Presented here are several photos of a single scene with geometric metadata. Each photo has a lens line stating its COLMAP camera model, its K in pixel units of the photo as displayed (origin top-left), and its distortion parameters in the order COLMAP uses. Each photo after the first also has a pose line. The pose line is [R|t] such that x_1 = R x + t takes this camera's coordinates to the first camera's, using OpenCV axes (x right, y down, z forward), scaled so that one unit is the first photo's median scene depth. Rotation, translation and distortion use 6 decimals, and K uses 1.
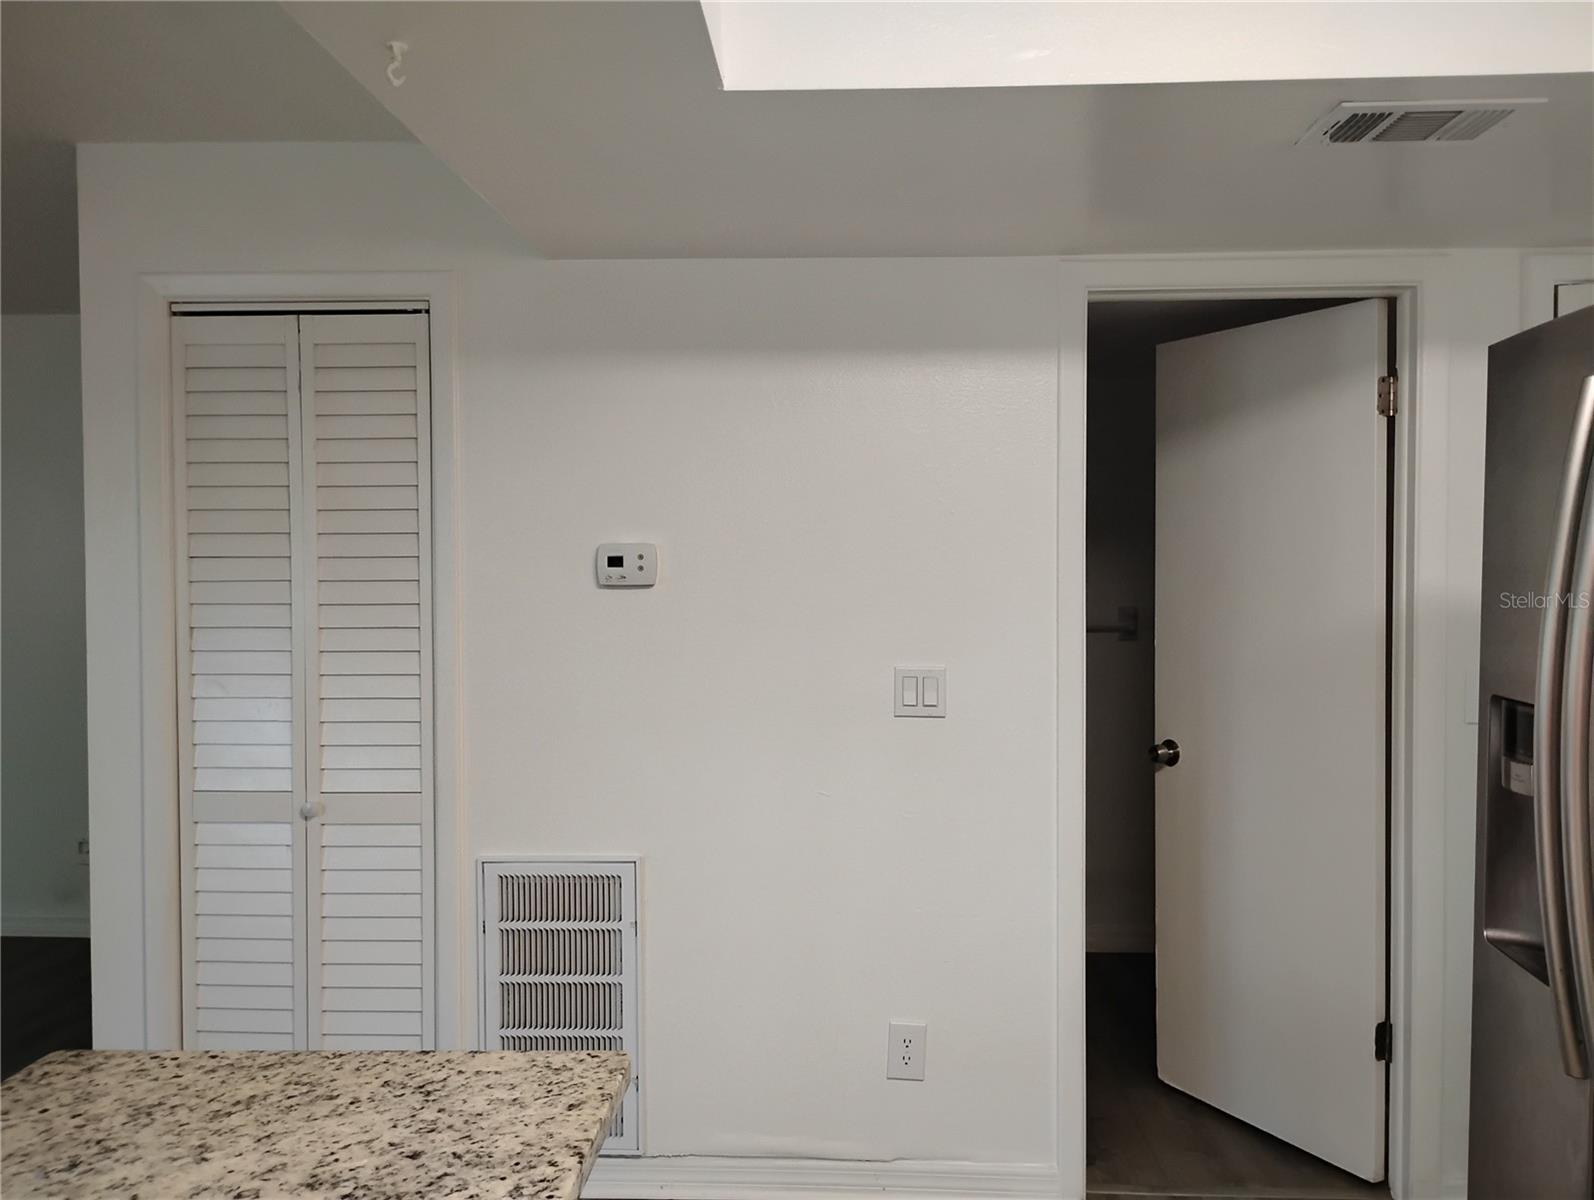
lens RADIAL K [[1325.7, 0, 797.8], [0, 1325.7, 601.3], [0, 0, 1]] dist [0.064856, -0.071928]
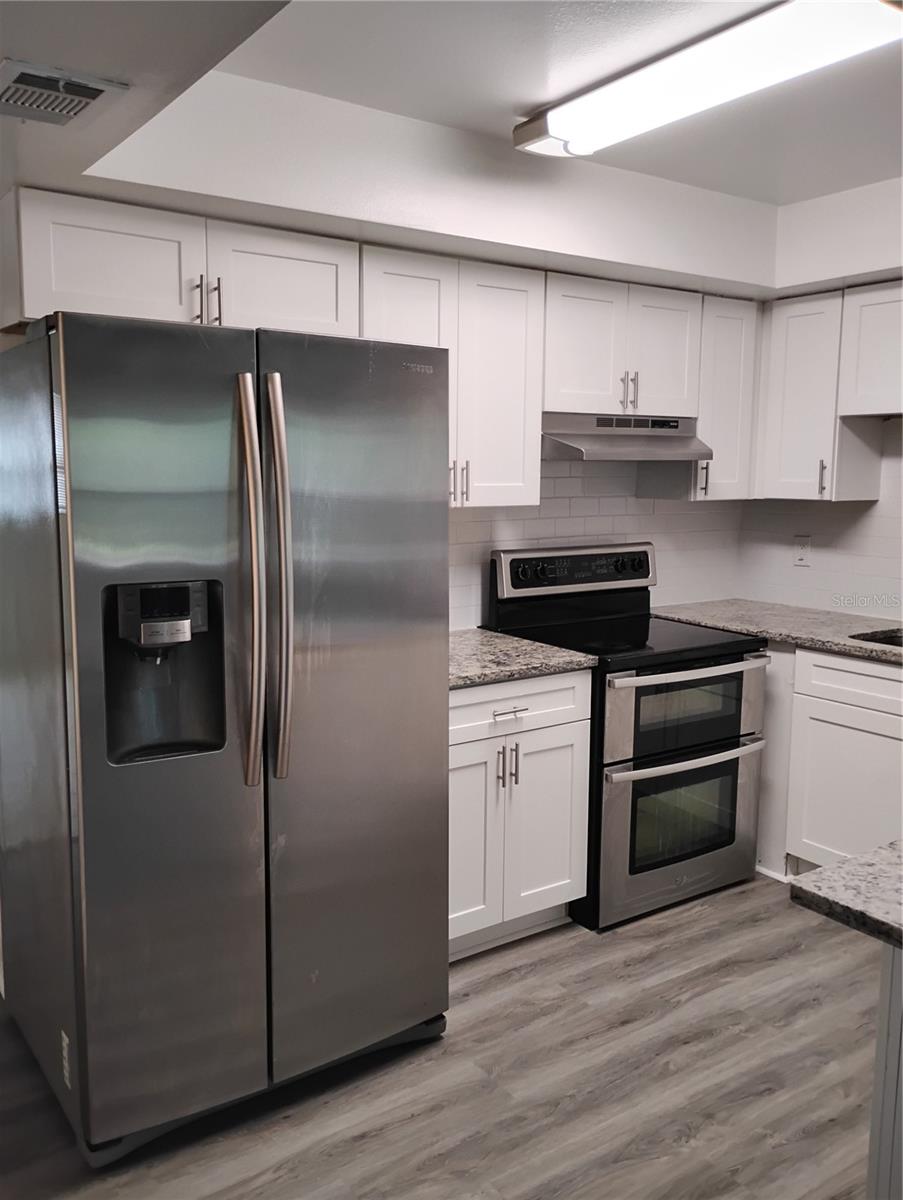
lens RADIAL K [[998.0, 0, 458.5], [0, 998.0, 597.0], [0, 0, 1]] dist [0.064856, -0.071928]
pose [[-0.618696, -0.103505, 0.778782, -0.712497], [0.017052, 0.989281, 0.145028, -0.087001], [-0.785445, 0.103008, -0.610299, 1.966676]]
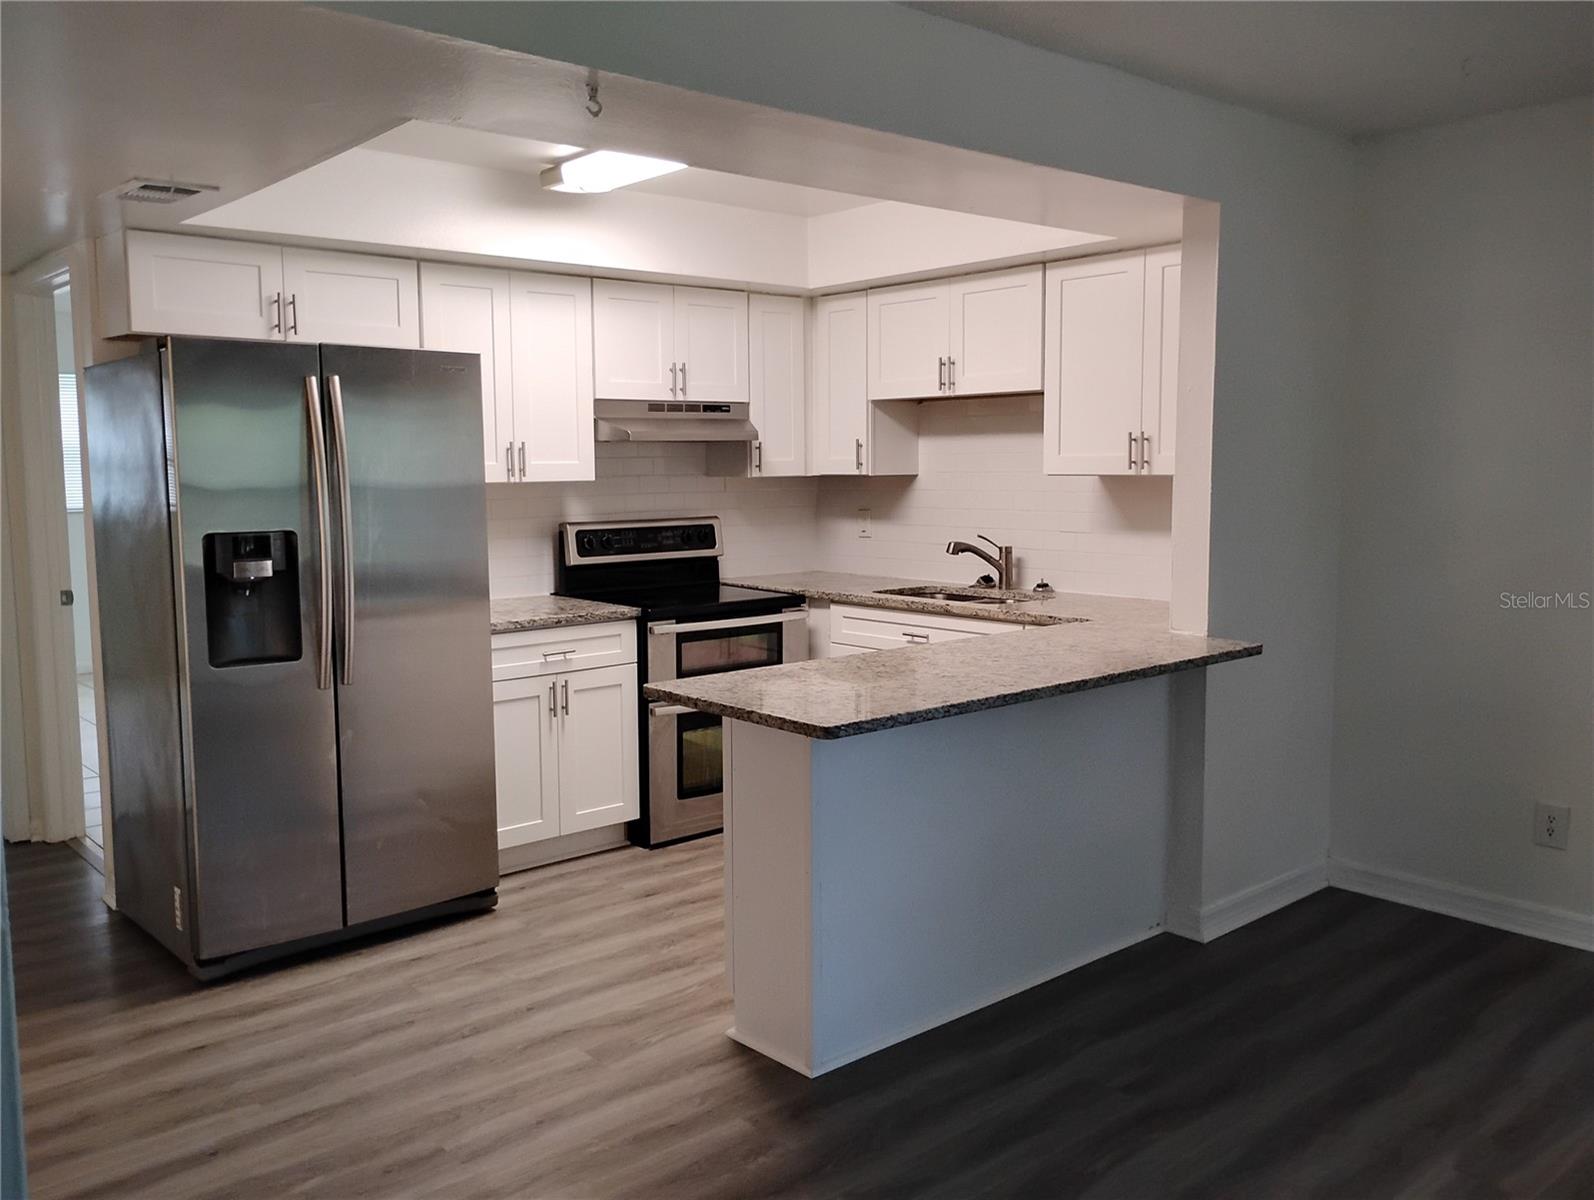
lens RADIAL K [[1325.7, 0, 795.8], [0, 1325.7, 593.7], [0, 0, 1]] dist [0.064856, -0.071928]
pose [[-0.695421, -0.065469, 0.715614, -1.981336], [0.029768, 0.992362, 0.119715, -0.064623], [-0.717986, 0.104555, -0.688160, 2.477928]]
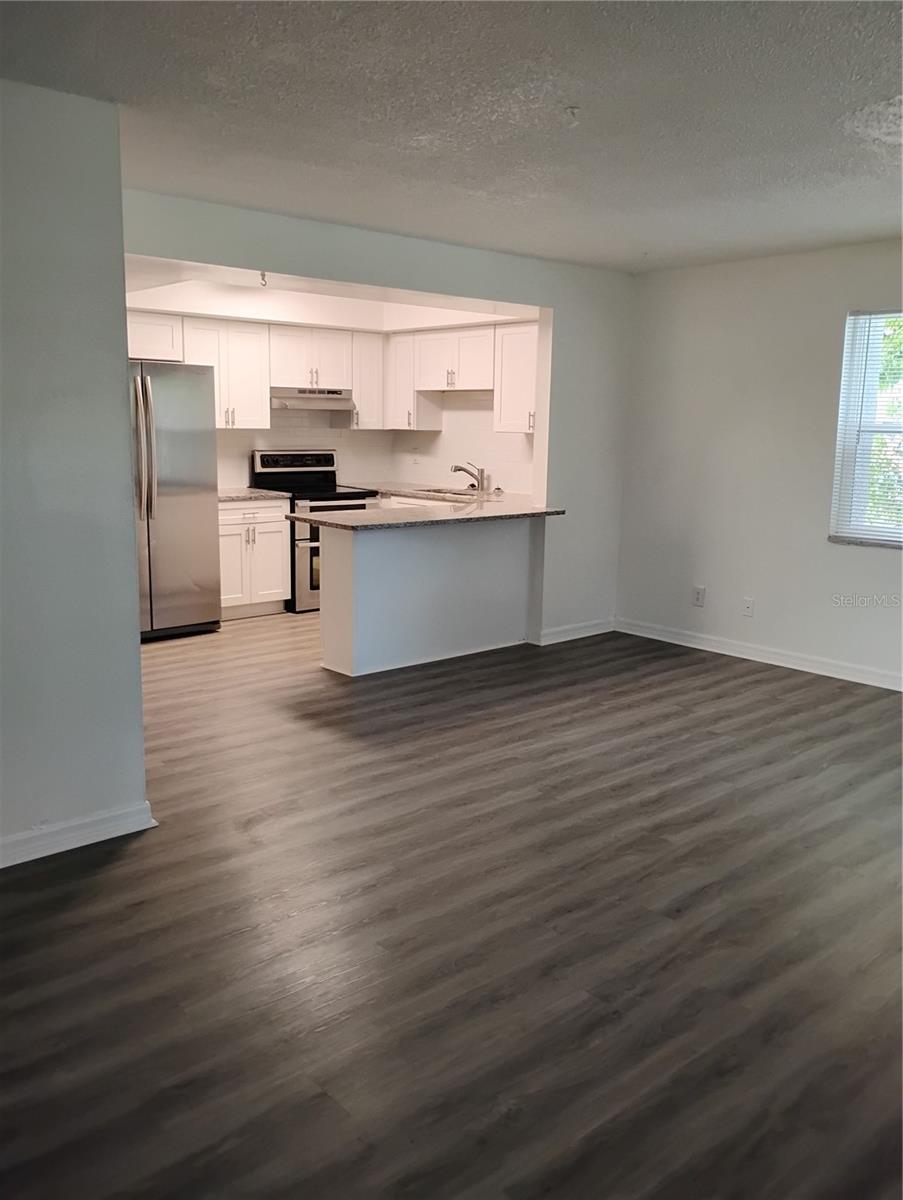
lens RADIAL K [[998.0, 0, 453.6], [0, 998.0, 600.3], [0, 0, 1]] dist [0.064856, -0.071928]
pose [[-0.706049, -0.136217, 0.694939, -3.611064], [0.004467, 0.980450, 0.196719, -0.105559], [-0.708149, 0.141998, -0.691637, 3.540430]]
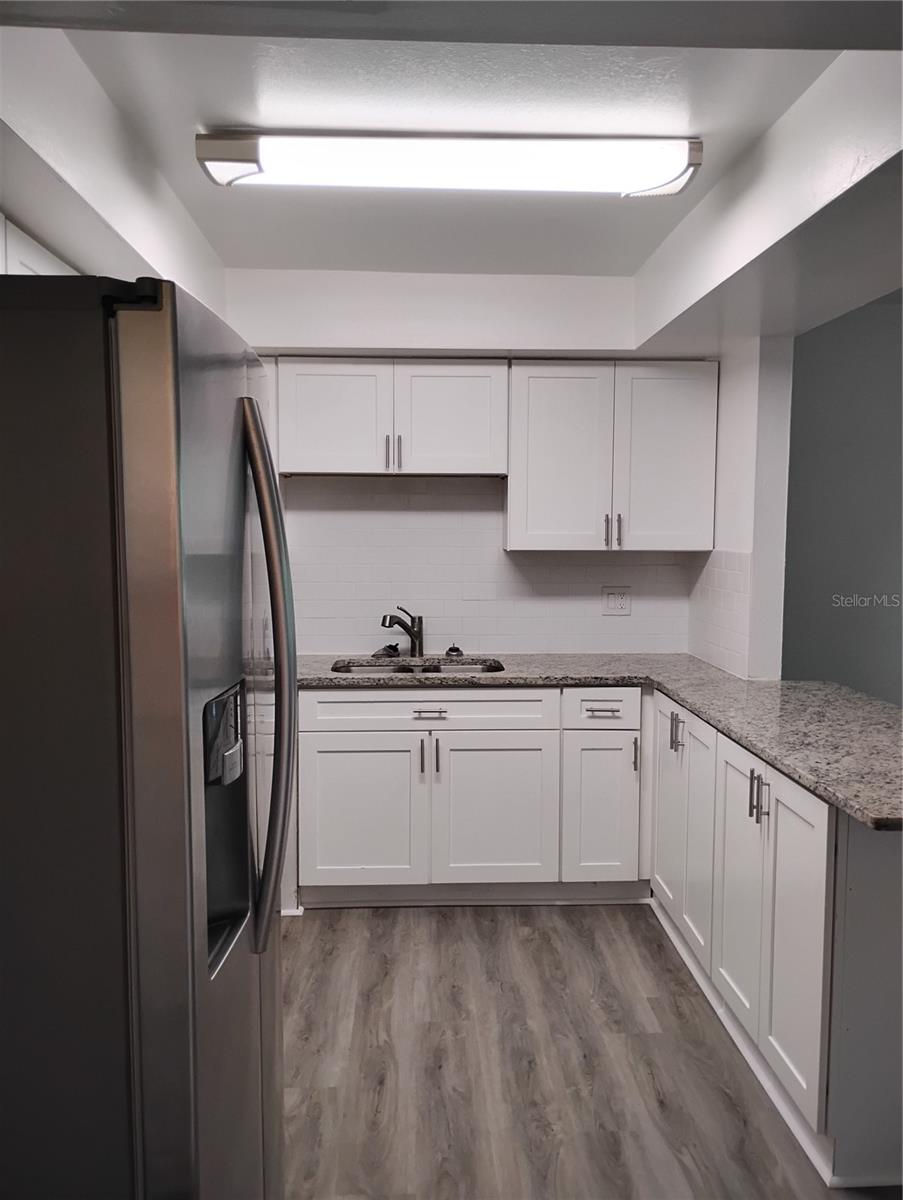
lens RADIAL K [[998.0, 0, 449.2], [0, 998.0, 602.4], [0, 0, 1]] dist [0.064856, -0.071928]
pose [[-0.995252, 0.006443, -0.097122, 0.620400], [-0.004136, 0.994107, 0.108328, -0.100172], [0.097248, 0.108216, -0.989360, 2.438548]]
